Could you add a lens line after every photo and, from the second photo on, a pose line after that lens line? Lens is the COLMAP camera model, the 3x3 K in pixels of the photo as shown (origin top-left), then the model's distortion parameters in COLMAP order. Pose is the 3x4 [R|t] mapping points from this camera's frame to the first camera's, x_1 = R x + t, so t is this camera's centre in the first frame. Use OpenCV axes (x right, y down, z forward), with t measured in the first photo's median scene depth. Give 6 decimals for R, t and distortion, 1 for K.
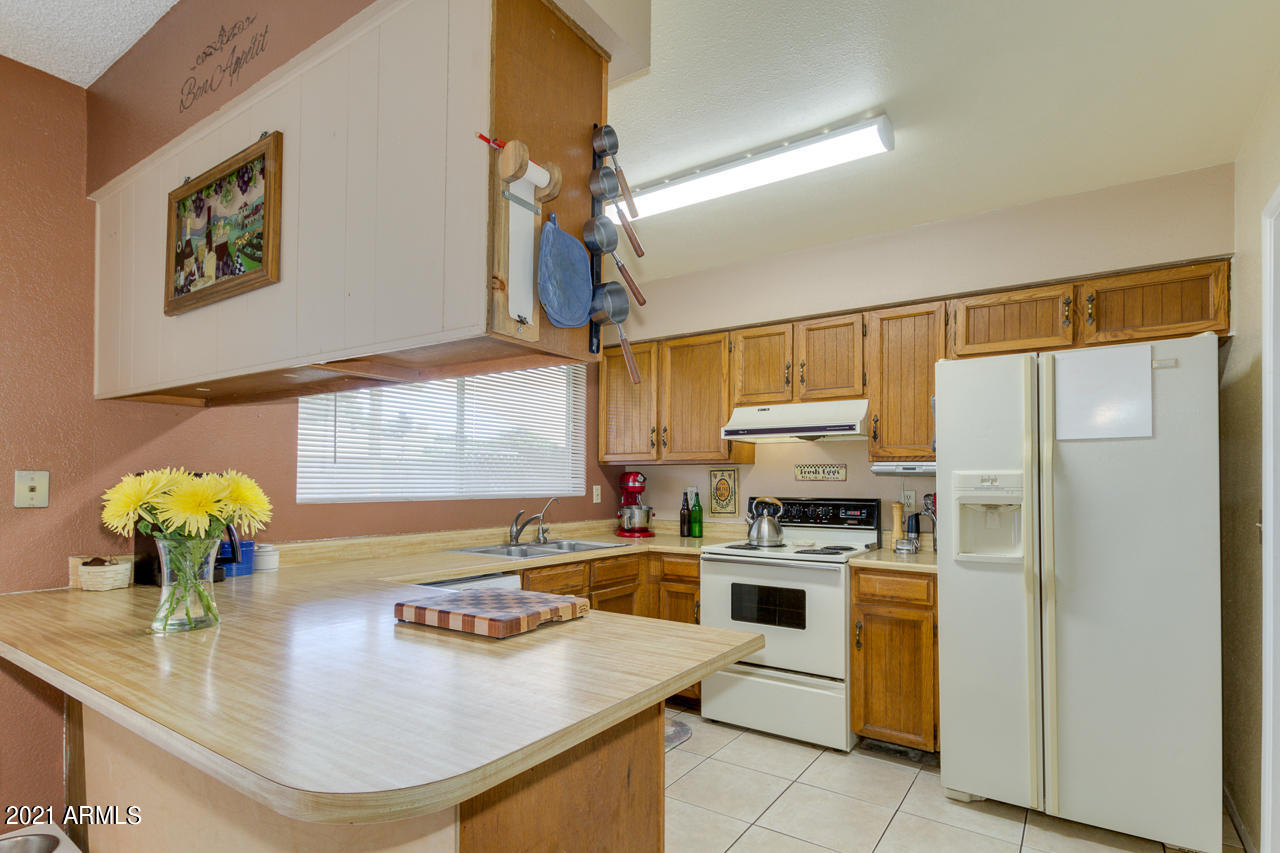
lens RADIAL K [[644.4, 0, 651.6], [0, 644.4, 468.1], [0, 0, 1]] dist [0.022417, -0.007350]
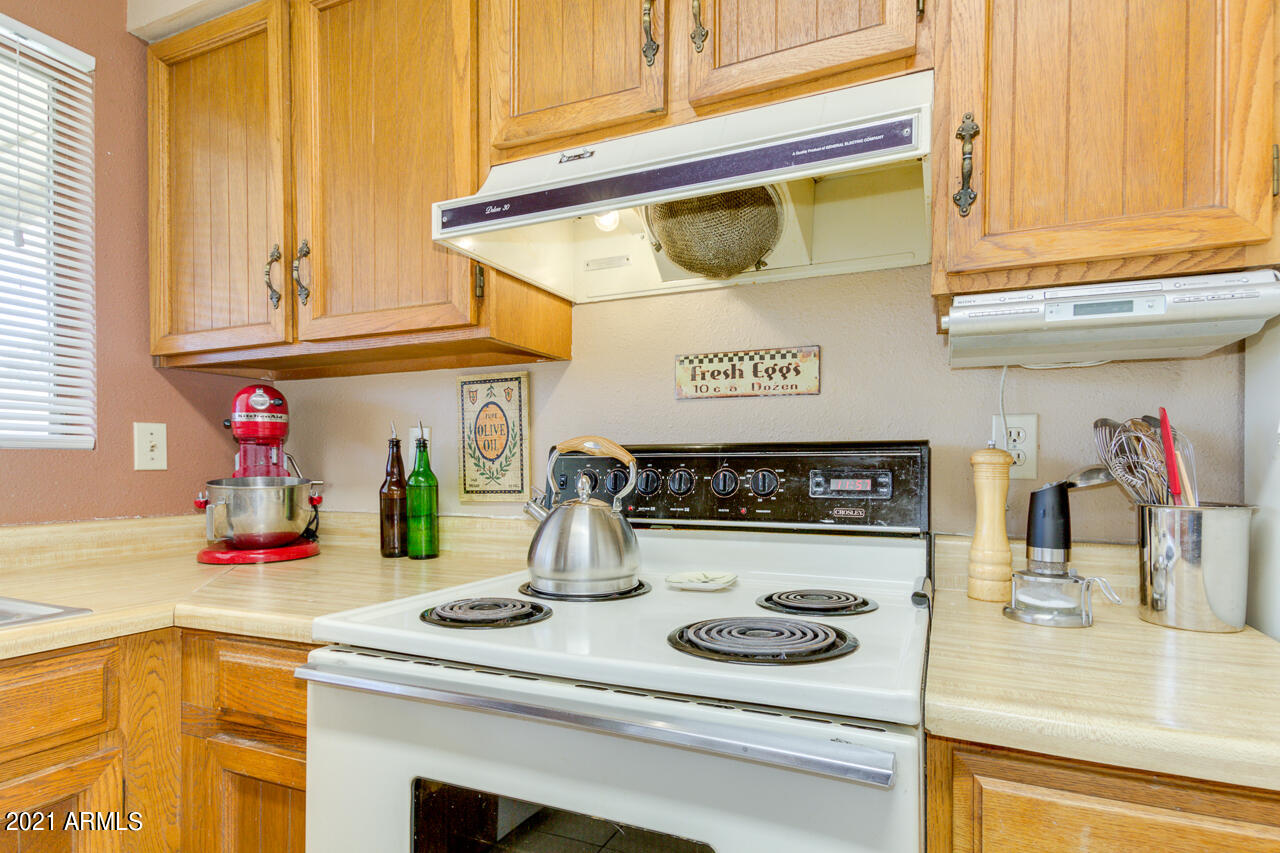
lens RADIAL K [[644.4, 0, 659.4], [0, 644.4, 469.0], [0, 0, 1]] dist [0.022417, -0.007350]
pose [[0.982834, -0.005925, 0.184398, 0.171529], [0.000857, 0.999620, 0.027555, 0.056898], [-0.184491, -0.026924, 0.982465, 0.756021]]
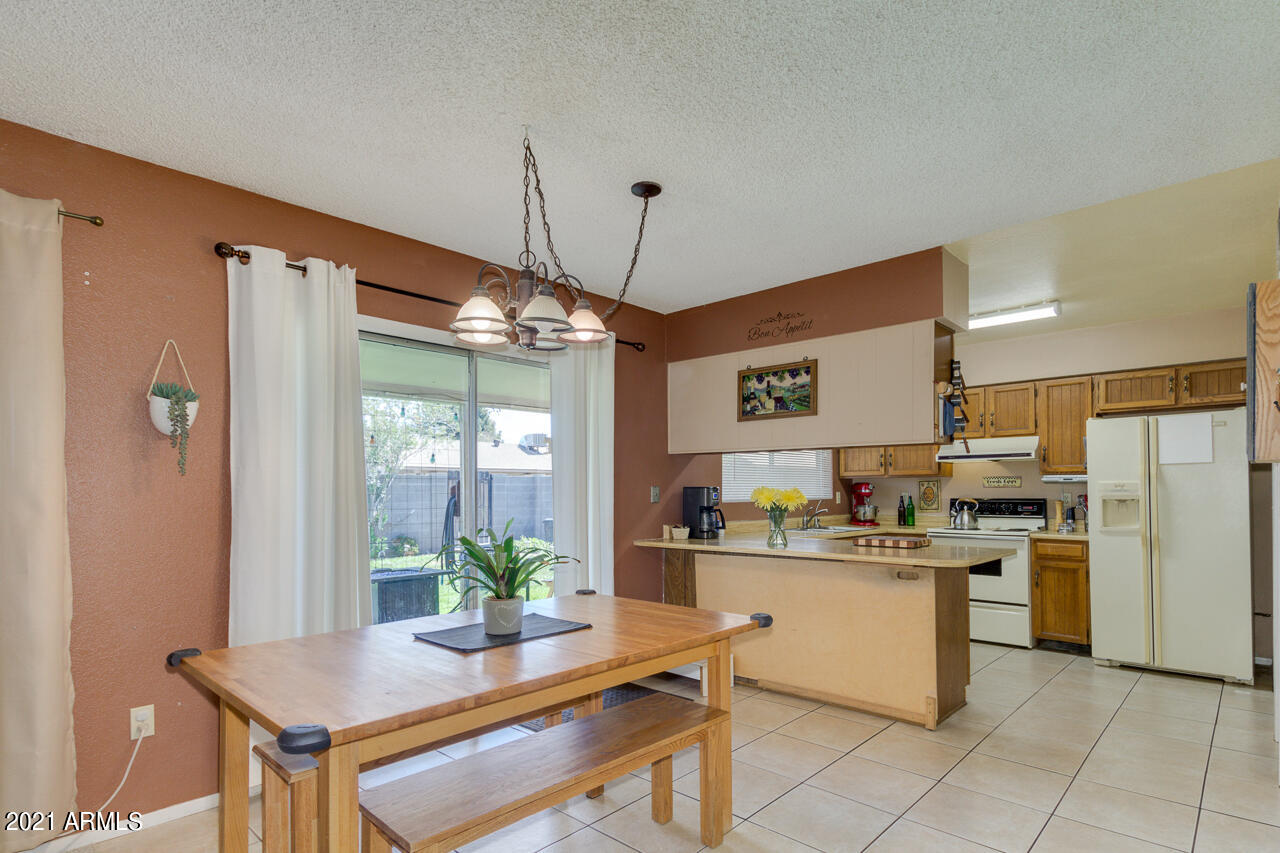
lens RADIAL K [[644.4, 0, 657.4], [0, 644.4, 480.1], [0, 0, 1]] dist [0.022417, -0.007350]
pose [[0.986781, -0.012805, -0.161551, -0.338405], [0.013478, 0.999904, 0.003074, -0.014962], [0.161496, -0.005210, 0.986860, -0.737508]]
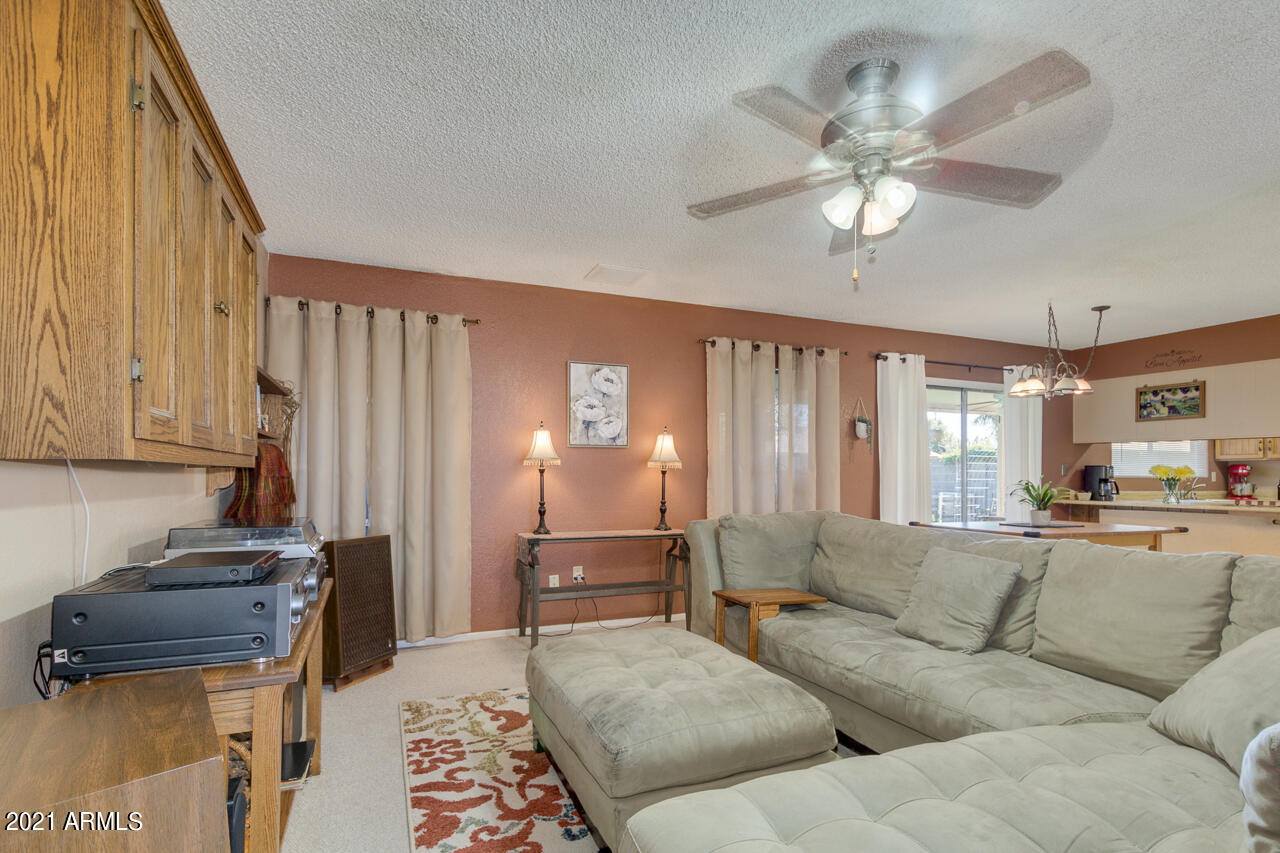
lens RADIAL K [[644.4, 0, 654.6], [0, 644.4, 461.8], [0, 0, 1]] dist [0.022417, -0.007350]
pose [[0.838308, -0.007145, -0.545151, -0.526803], [0.006230, 0.999974, -0.003527, -0.007415], [0.545162, -0.000440, 0.838331, -1.835023]]
